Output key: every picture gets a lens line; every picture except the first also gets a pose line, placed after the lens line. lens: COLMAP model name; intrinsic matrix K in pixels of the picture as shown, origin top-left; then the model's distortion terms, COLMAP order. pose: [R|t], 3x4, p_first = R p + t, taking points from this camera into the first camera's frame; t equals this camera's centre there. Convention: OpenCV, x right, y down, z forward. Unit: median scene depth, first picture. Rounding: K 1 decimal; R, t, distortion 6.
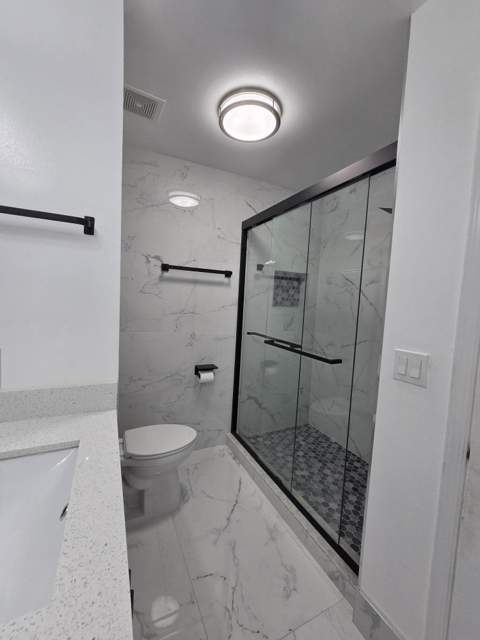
lens RADIAL K [[263.3, 0, 237.4], [0, 263.3, 317.5], [0, 0, 1]] dist [-0.001126, 0.000308]
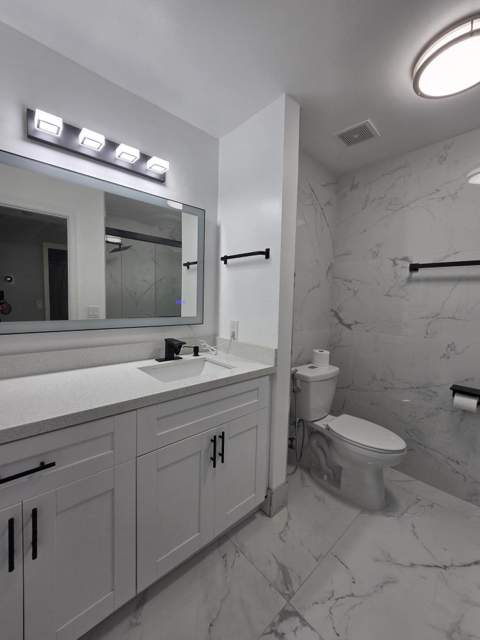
lens RADIAL K [[263.3, 0, 237.4], [0, 263.3, 317.5], [0, 0, 1]] dist [-0.001126, 0.000308]
pose [[0.287722, 0.025358, -0.957378, 0.449425], [-0.078602, 0.996902, 0.002783, 0.033546], [0.954483, 0.074451, 0.288824, 0.148225]]
